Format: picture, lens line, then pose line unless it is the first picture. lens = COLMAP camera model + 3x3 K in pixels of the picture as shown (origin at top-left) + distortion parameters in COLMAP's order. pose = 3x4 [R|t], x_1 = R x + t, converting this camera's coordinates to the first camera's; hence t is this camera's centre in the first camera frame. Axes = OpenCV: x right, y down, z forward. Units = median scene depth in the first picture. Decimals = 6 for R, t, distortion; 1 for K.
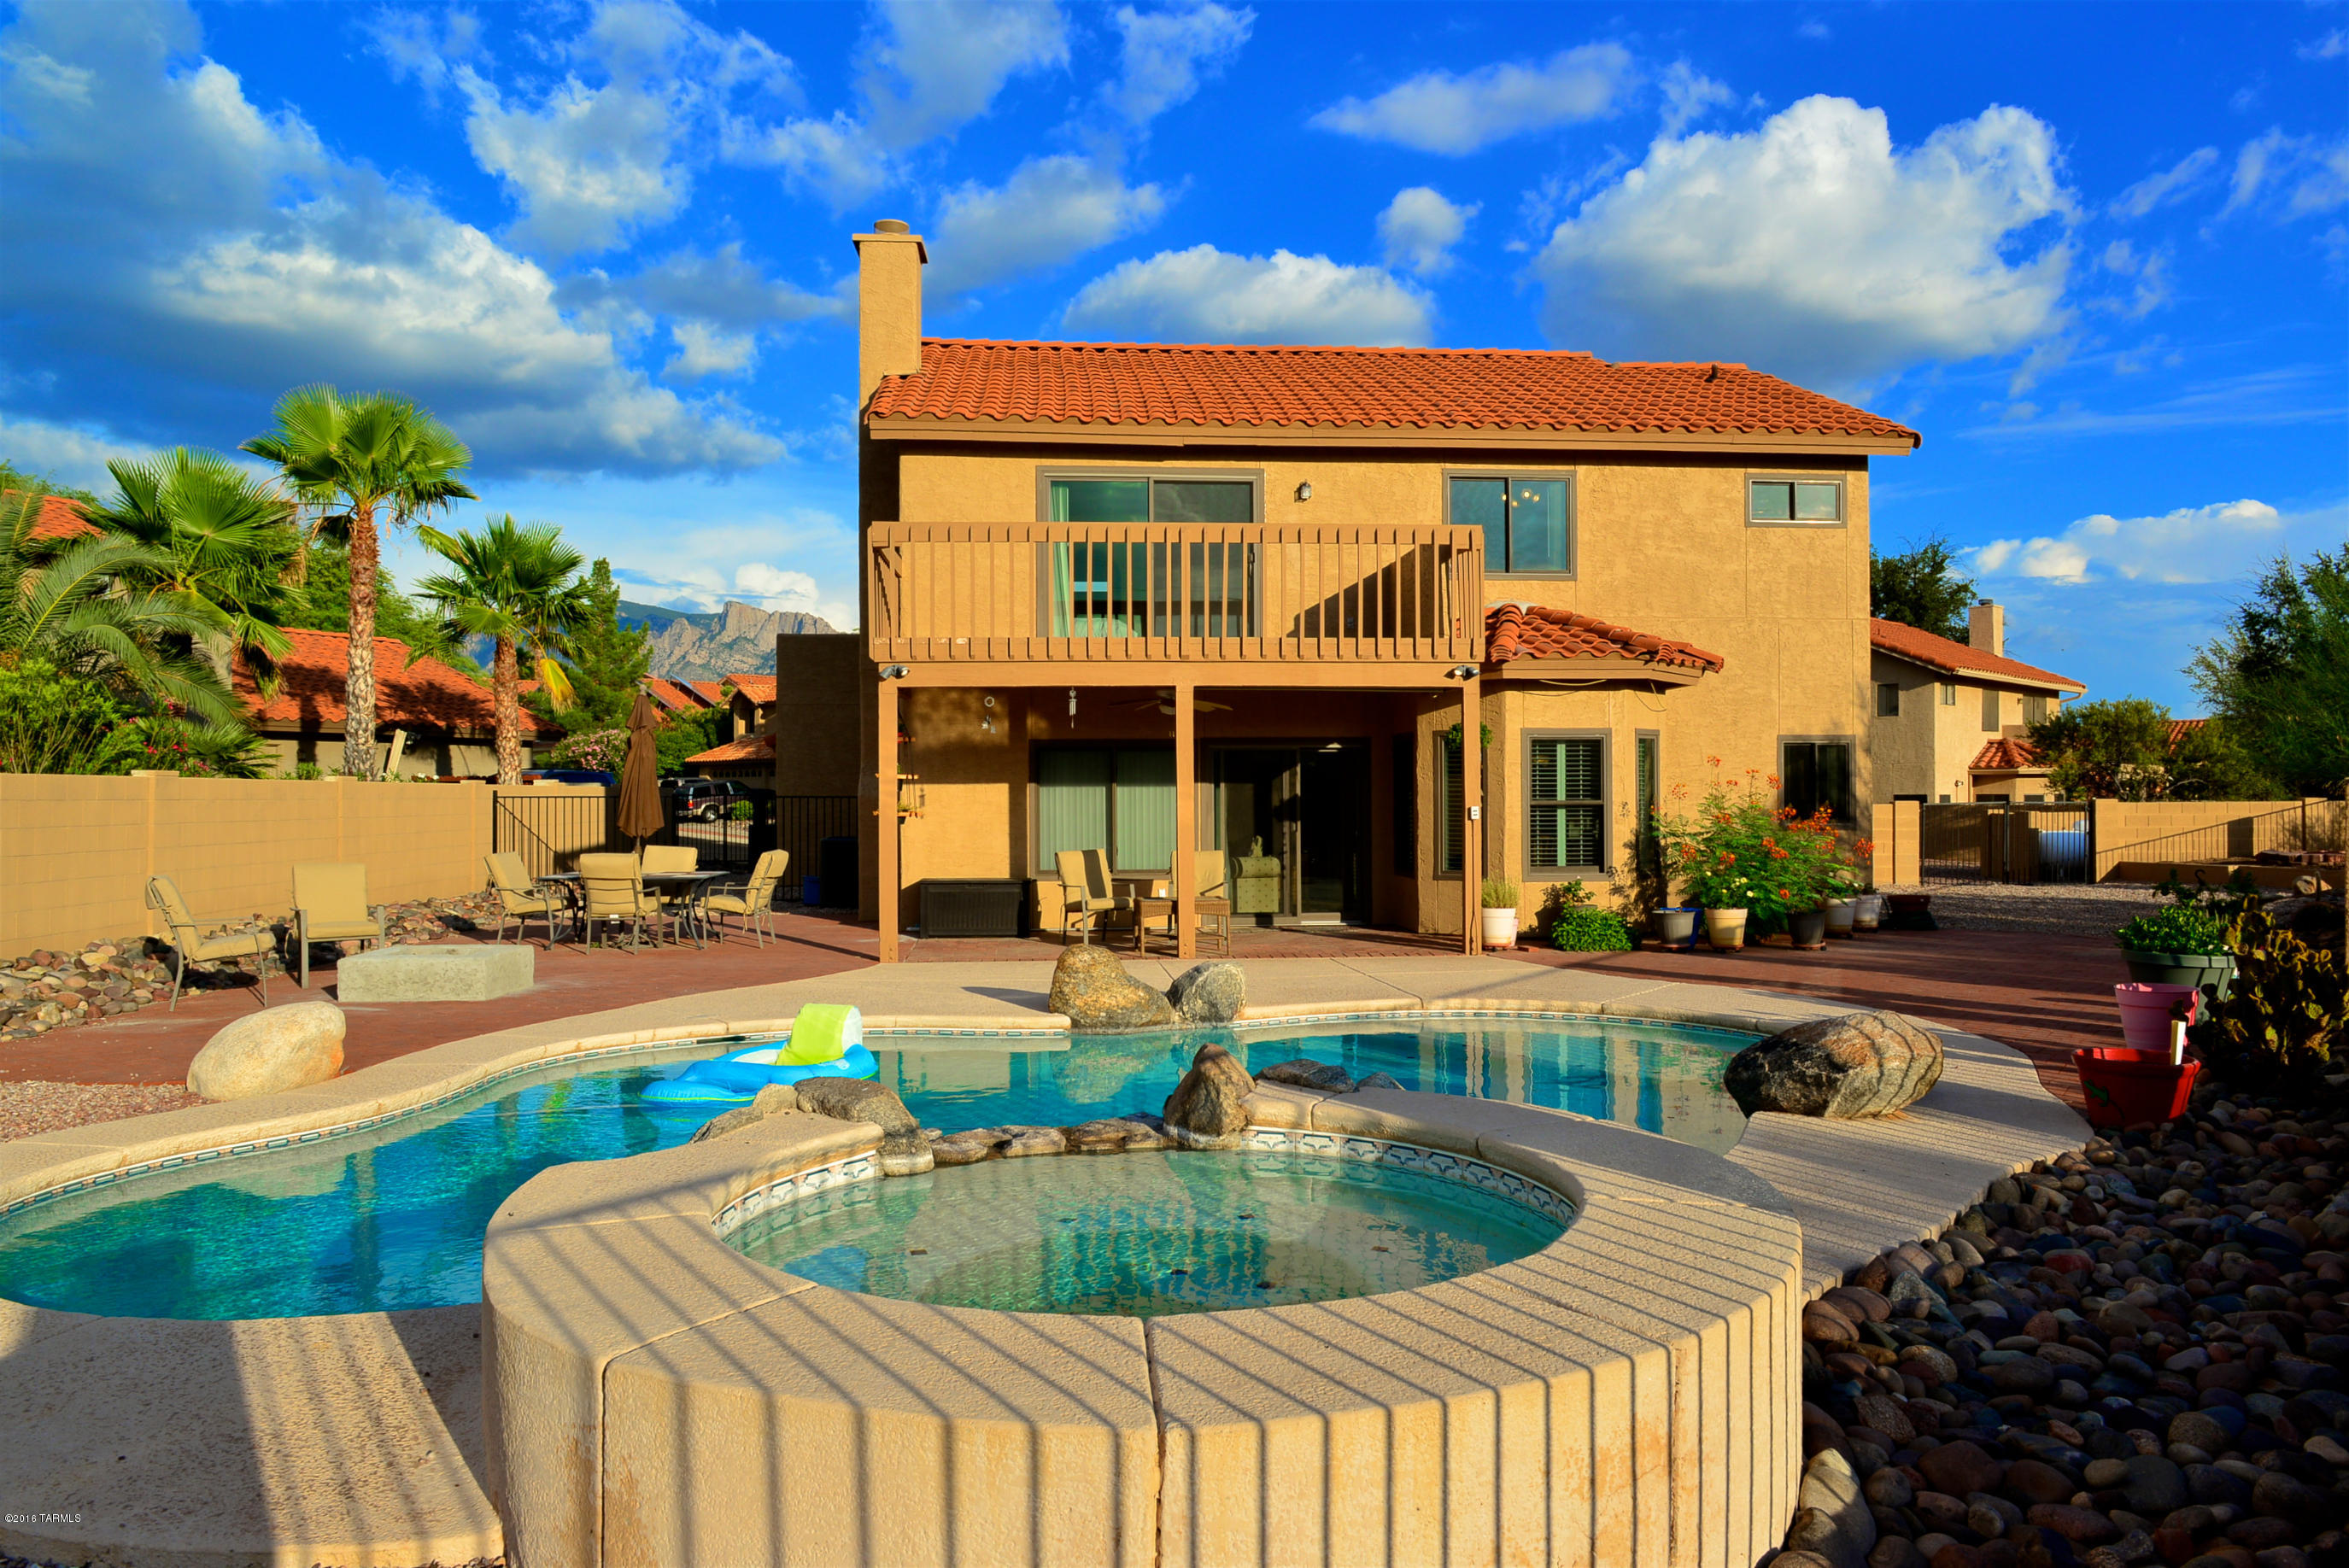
lens RADIAL K [[1593.3, 0, 1174.5], [0, 1593.3, 784.0], [0, 0, 1]] dist [-0.008625, -0.005307]
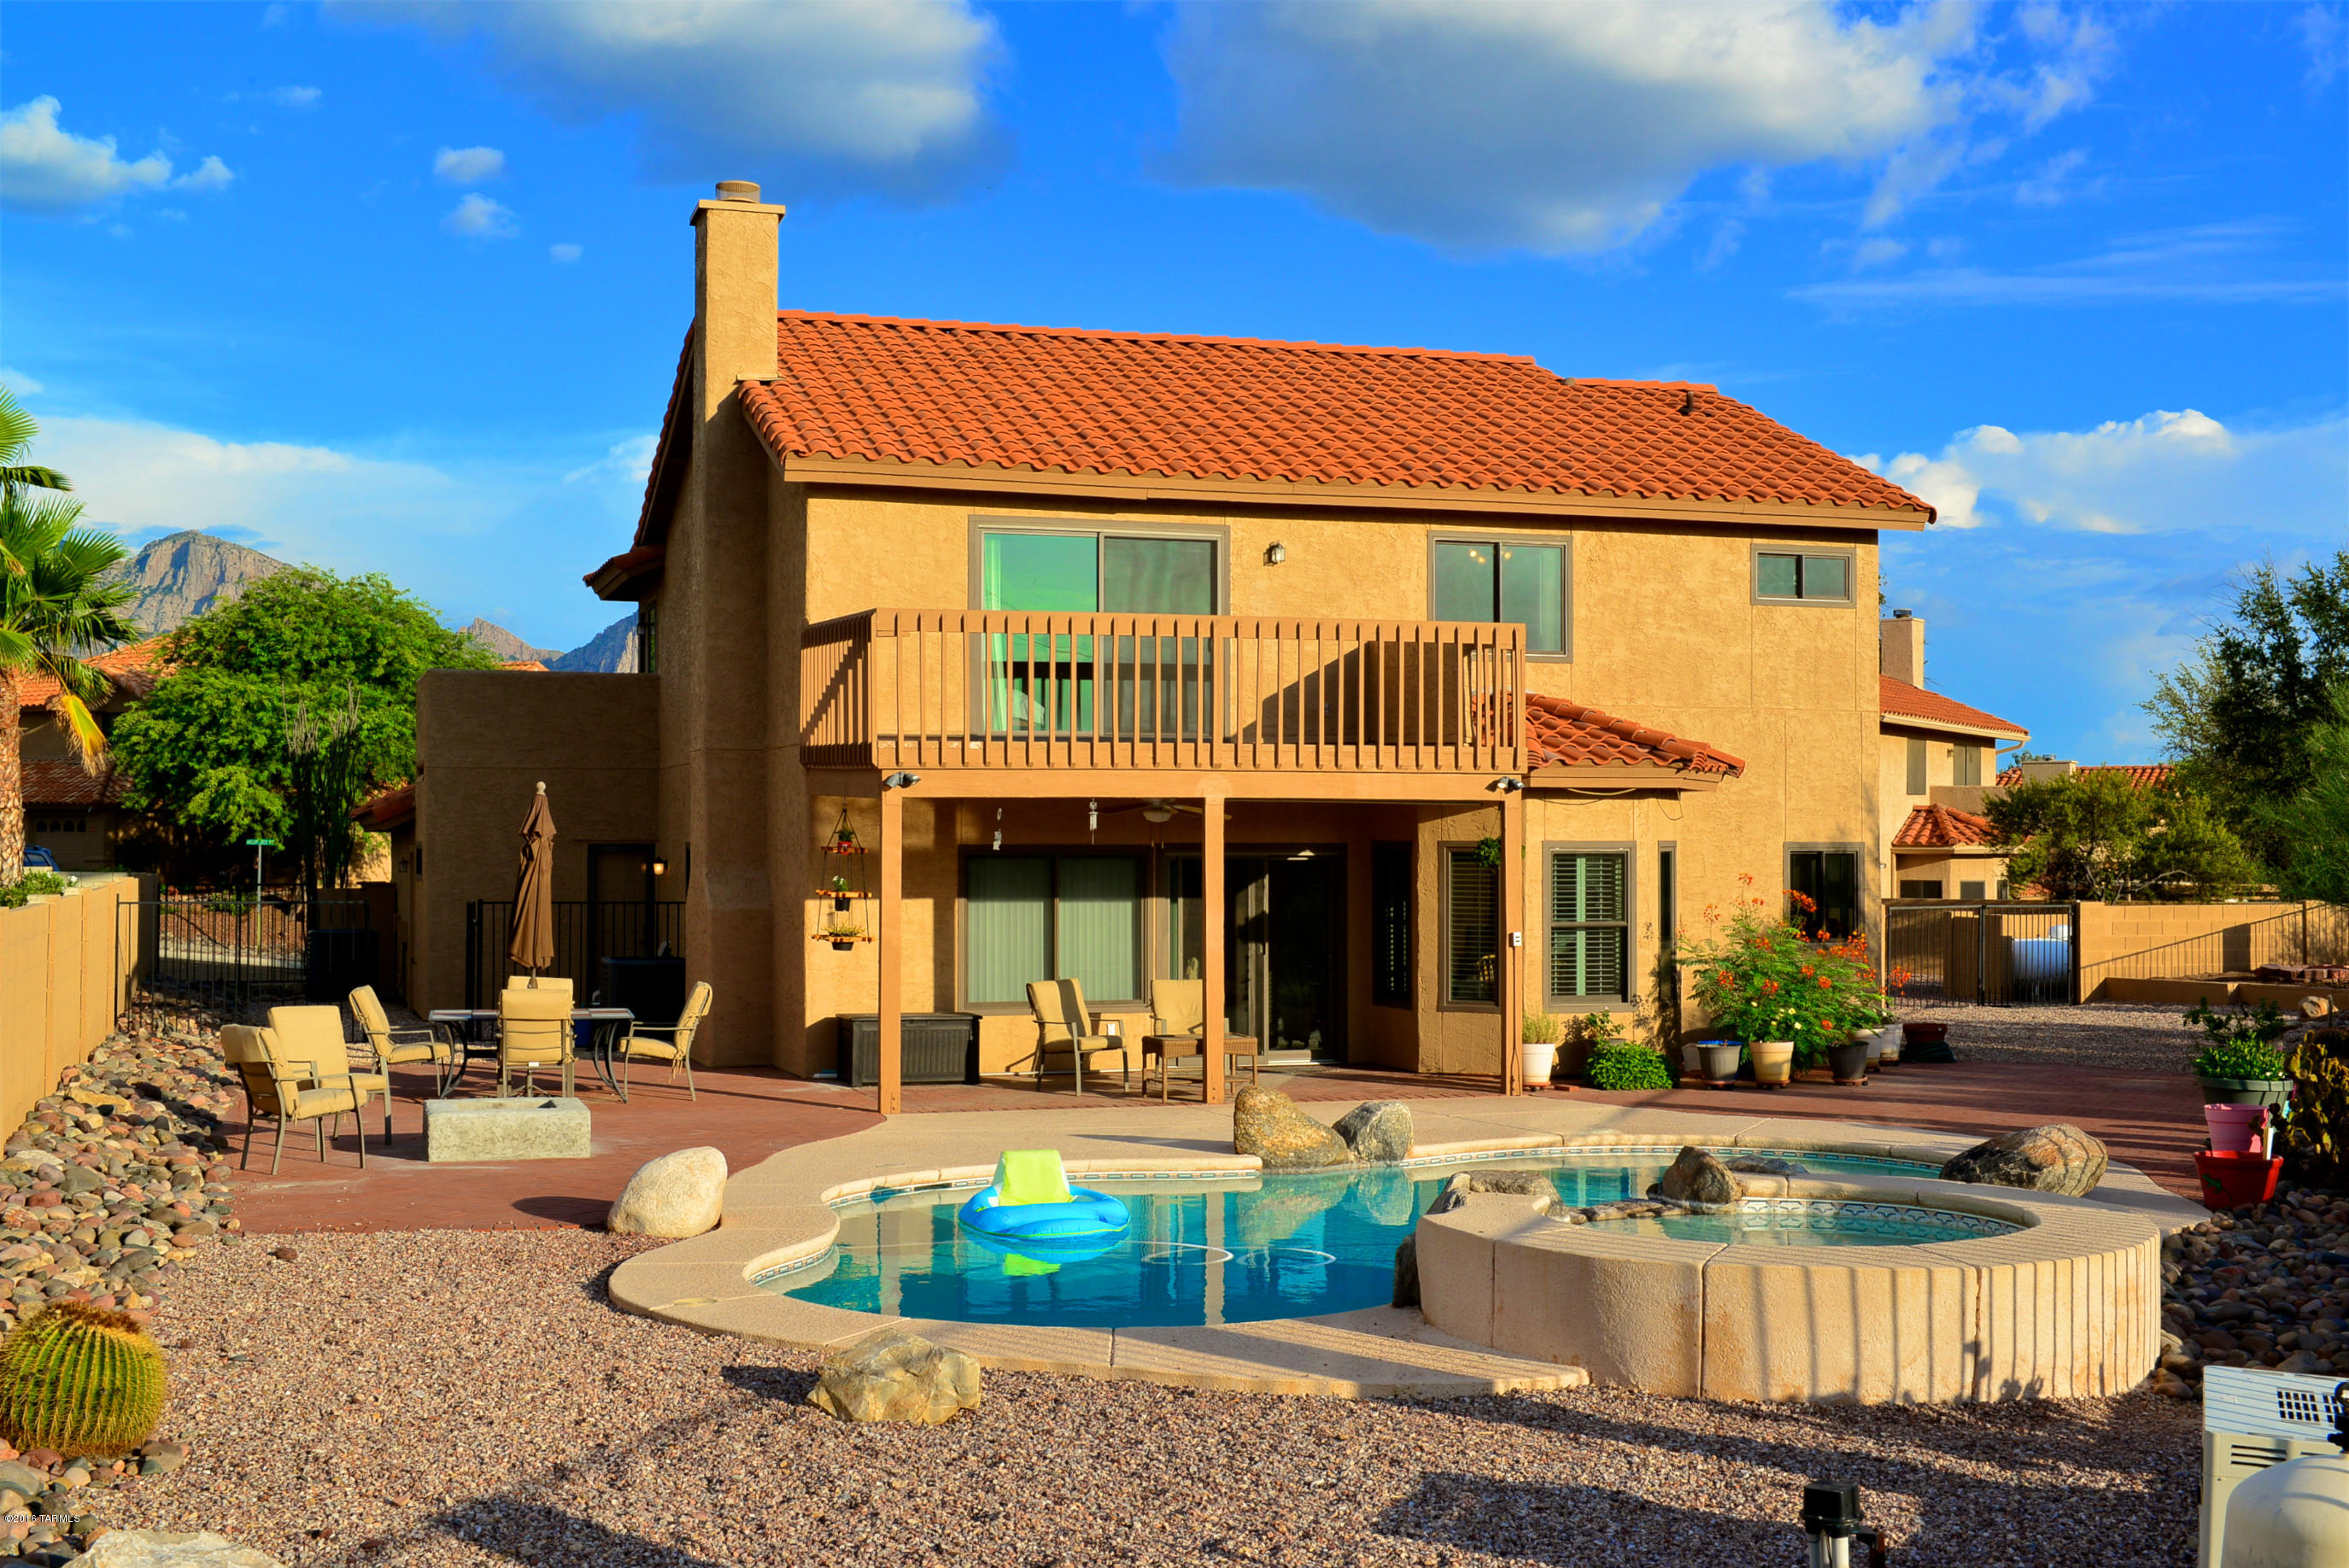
lens RADIAL K [[2645.9, 0, 1174.5], [0, 2645.9, 784.0], [0, 0, 1]] dist [-0.002919, 0.004063]
pose [[0.974725, 0.011417, 0.223114, -0.309740], [-0.007271, 0.999785, -0.019397, -0.036193], [-0.223288, 0.017285, 0.974599, -0.392453]]
